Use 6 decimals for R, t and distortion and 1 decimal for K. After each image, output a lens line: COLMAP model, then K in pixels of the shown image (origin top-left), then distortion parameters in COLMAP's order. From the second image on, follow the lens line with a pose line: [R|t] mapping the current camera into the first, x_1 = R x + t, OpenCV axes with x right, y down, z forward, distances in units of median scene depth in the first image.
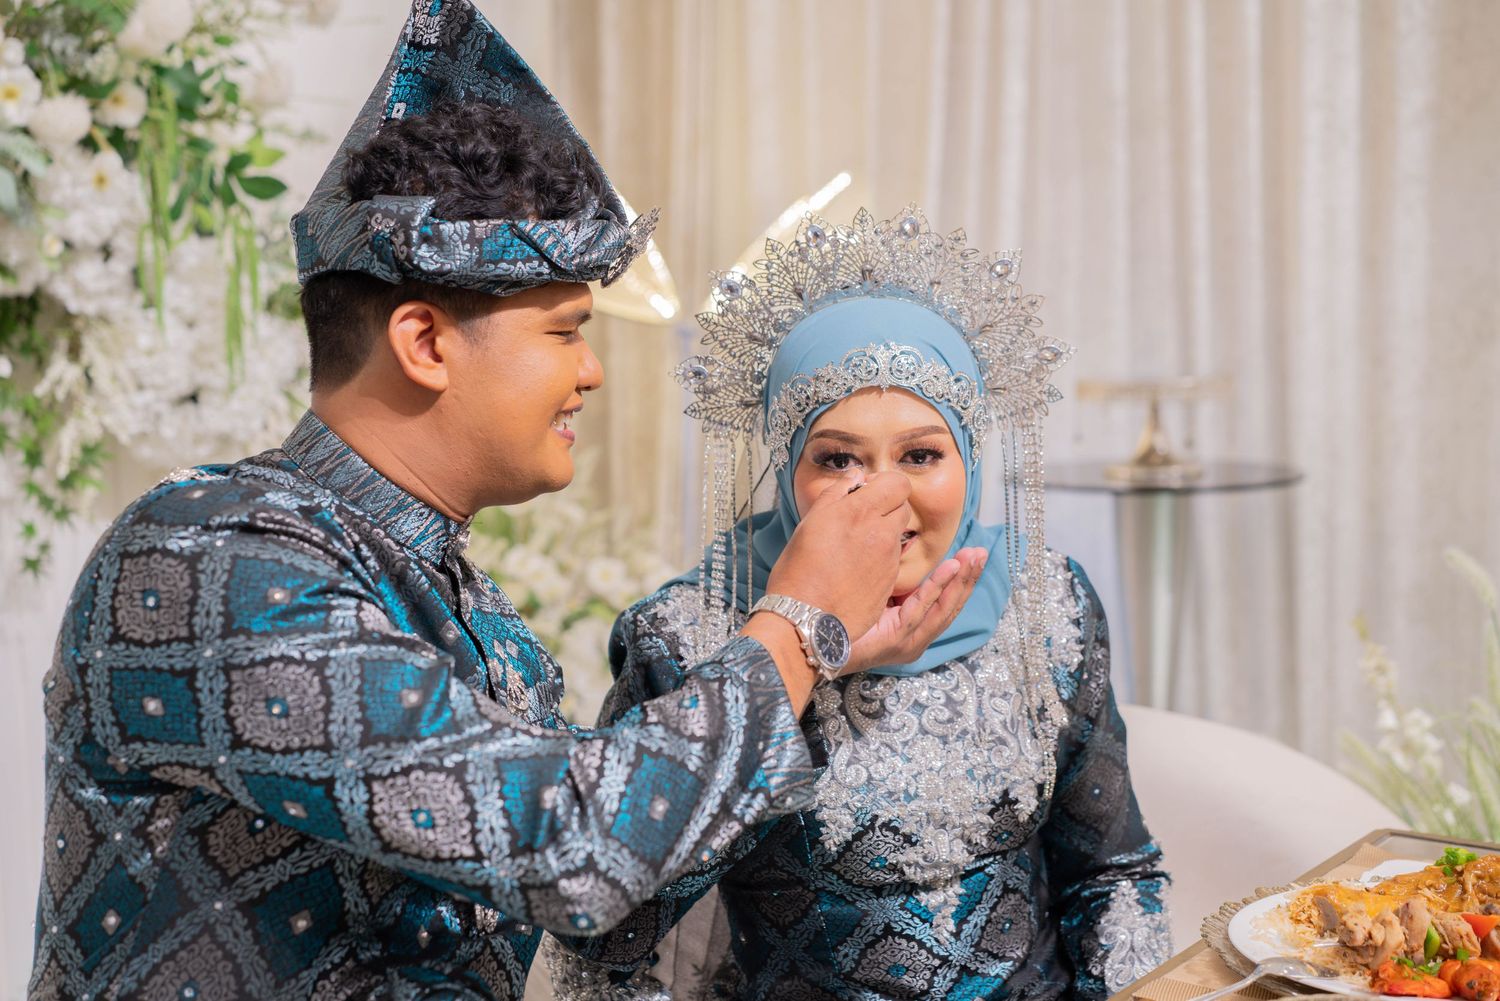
lens RADIAL K [[2235.2, 0, 748.7], [0, 2235.2, 499.8], [0, 0, 1]] dist [0.092059, 0.000000]
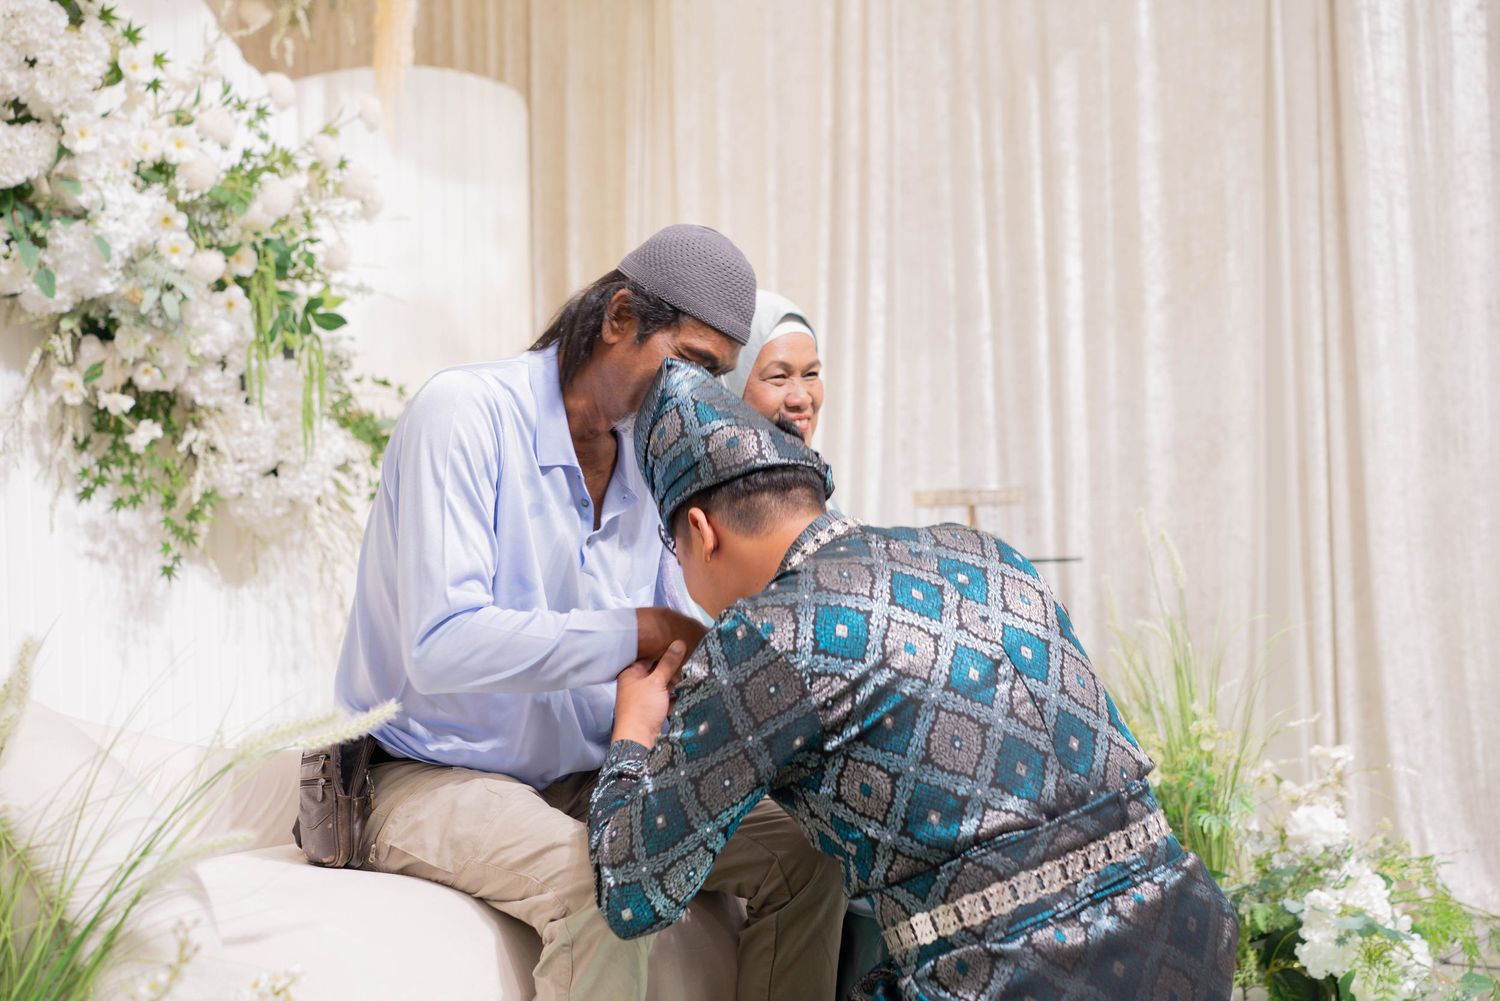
lens RADIAL K [[2235.2, 0, 751.0], [0, 2235.2, 501.2], [0, 0, 1]] dist [0.092059, 0.000000]
pose [[0.999983, 0.000047, 0.005896, 0.052974], [0.000723, 0.991434, -0.130608, 0.172187], [-0.005852, 0.130610, 0.991416, -0.452880]]
